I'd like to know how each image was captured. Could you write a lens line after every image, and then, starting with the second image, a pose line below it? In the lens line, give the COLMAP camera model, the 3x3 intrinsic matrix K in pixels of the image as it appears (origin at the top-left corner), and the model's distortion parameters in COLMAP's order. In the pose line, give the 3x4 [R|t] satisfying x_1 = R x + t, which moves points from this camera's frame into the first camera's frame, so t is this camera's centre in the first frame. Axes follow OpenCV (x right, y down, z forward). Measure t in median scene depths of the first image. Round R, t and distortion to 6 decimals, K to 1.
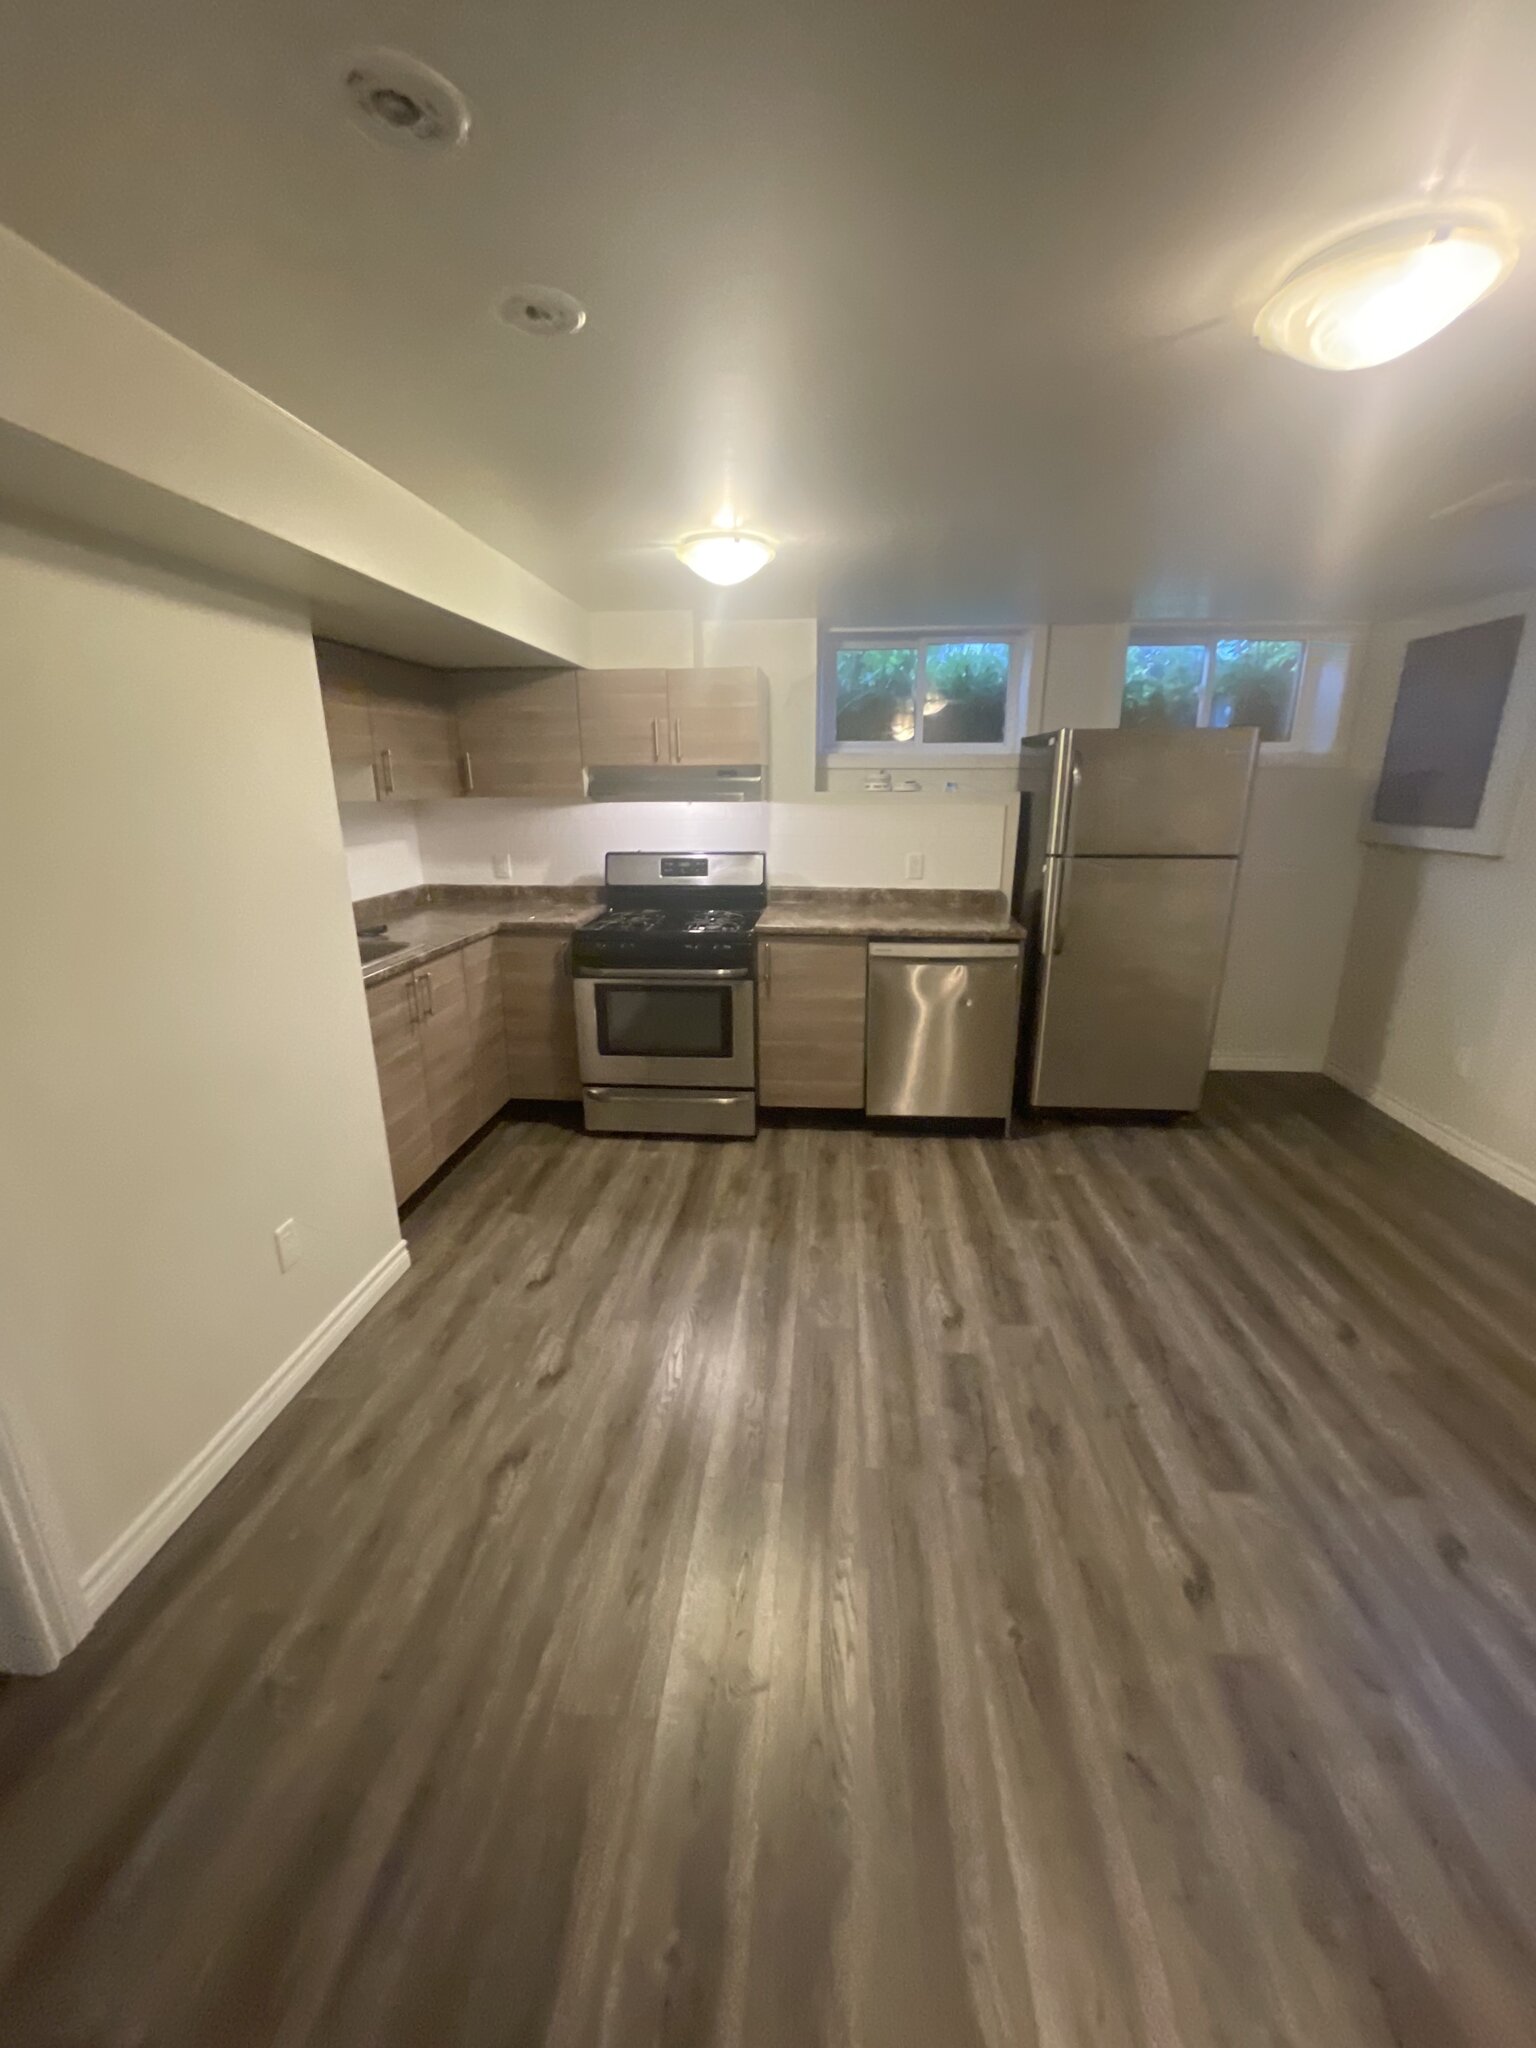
lens RADIAL K [[832.9, 0, 764.7], [0, 832.9, 1024.5], [0, 0, 1]] dist [0.000654, -0.000180]
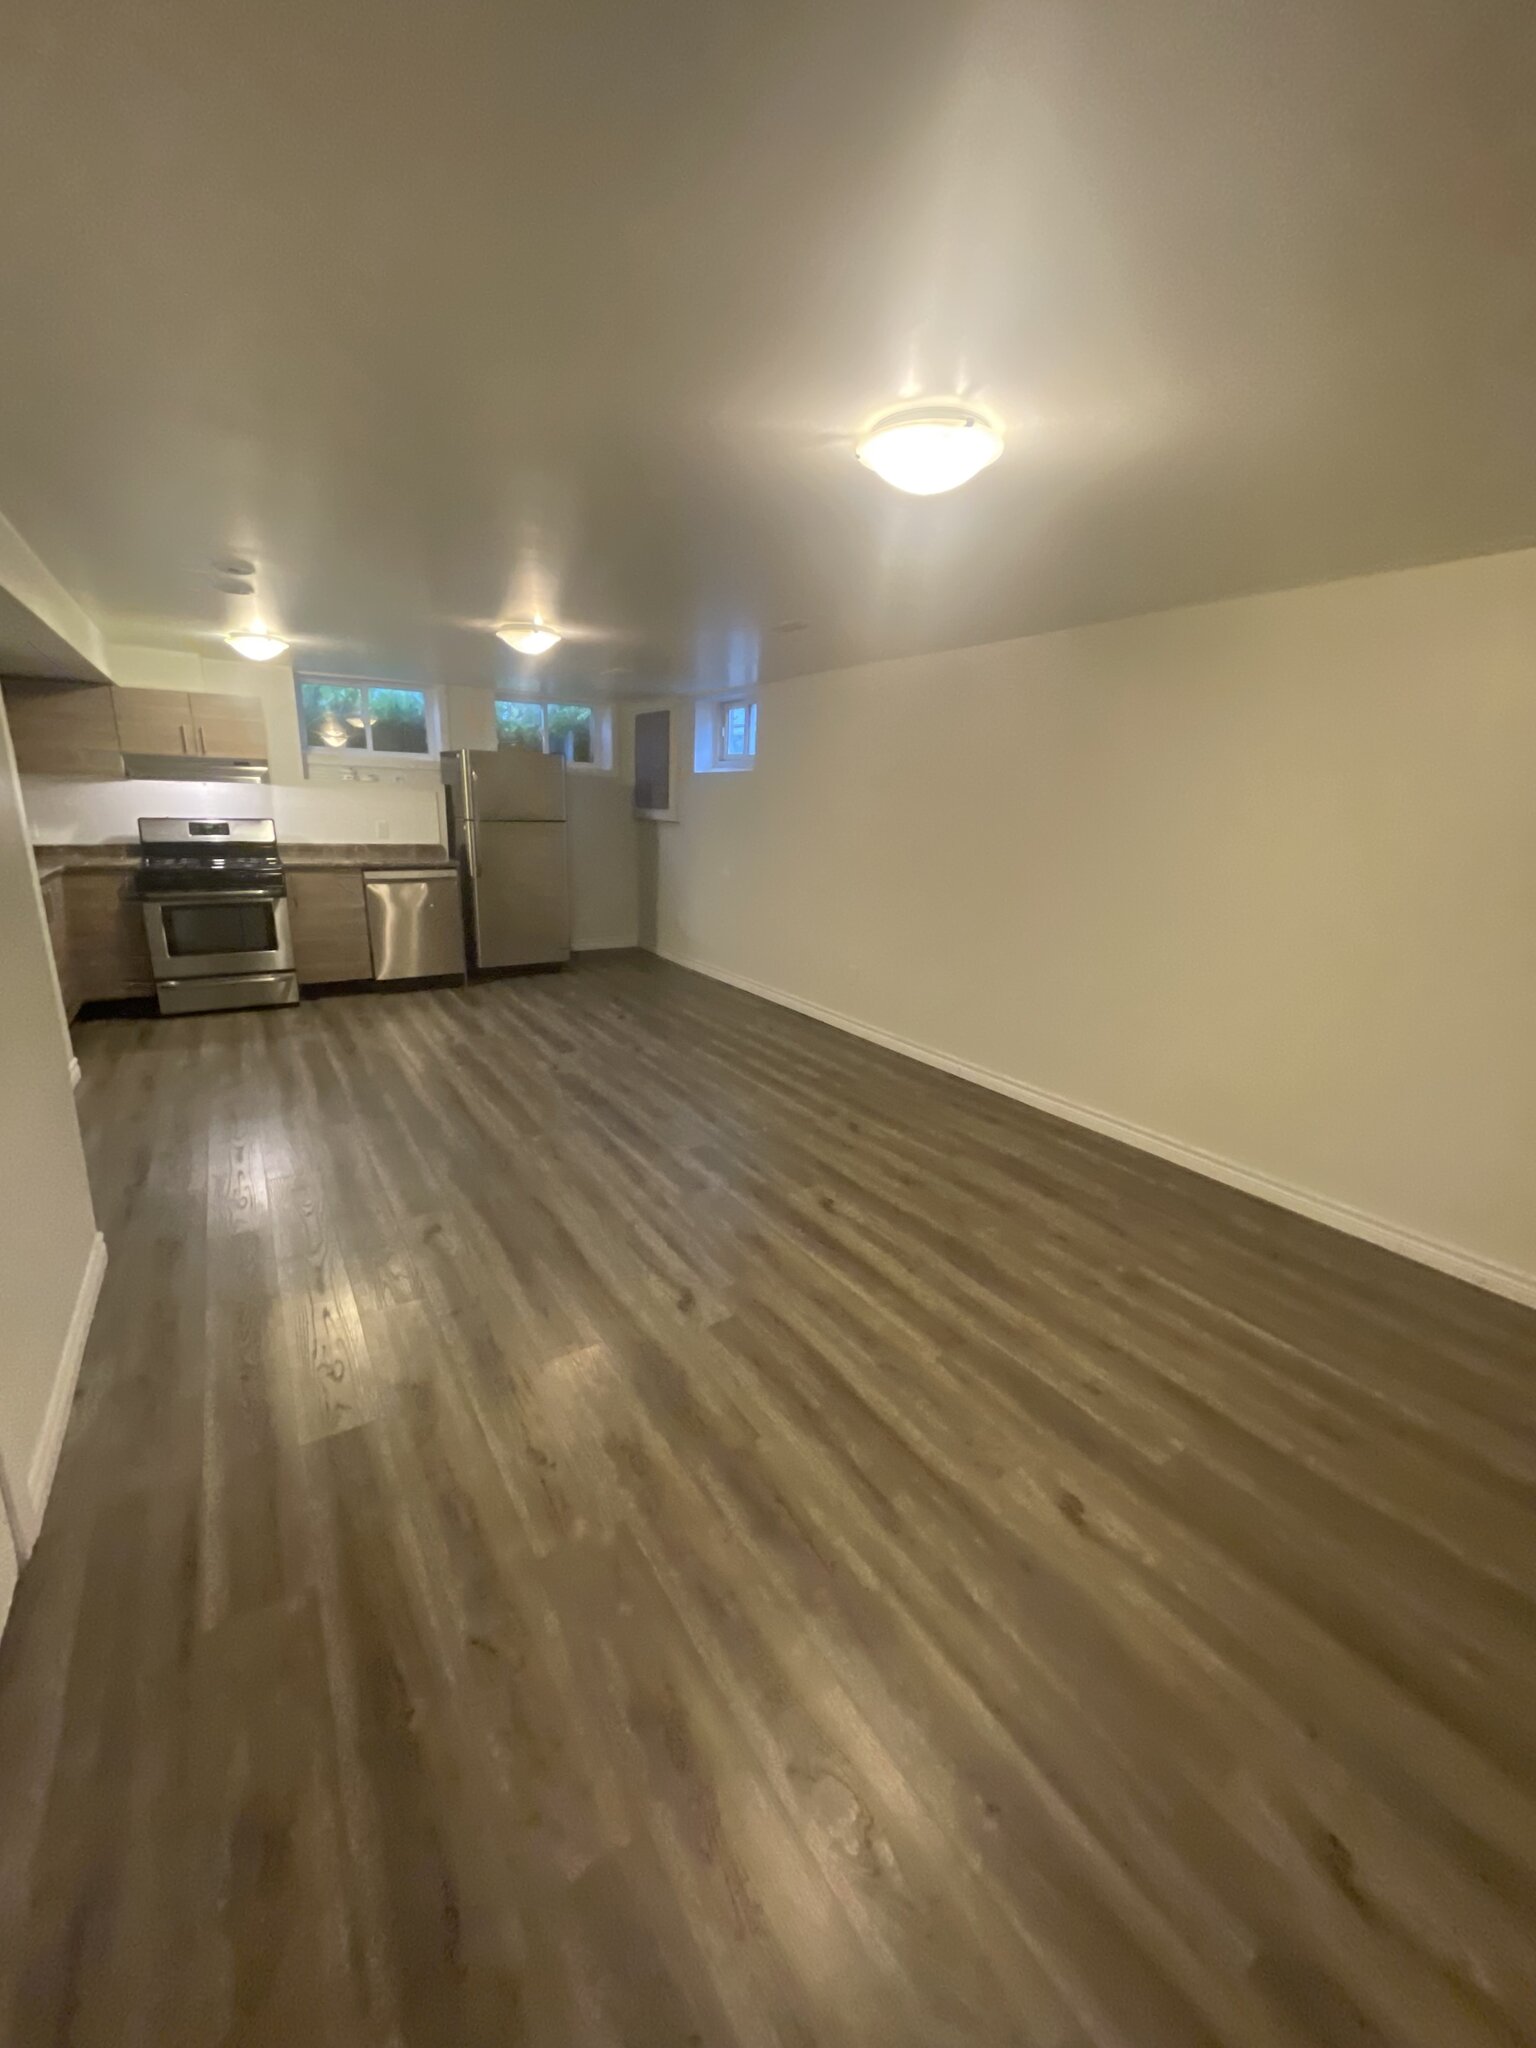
lens RADIAL K [[832.9, 0, 764.7], [0, 832.9, 1024.5], [0, 0, 1]] dist [0.000654, -0.000180]
pose [[0.799129, -0.131031, 0.586706, -0.240238], [0.136713, 0.989996, 0.034888, 0.245425], [-0.585408, 0.052331, 0.809048, -0.760002]]
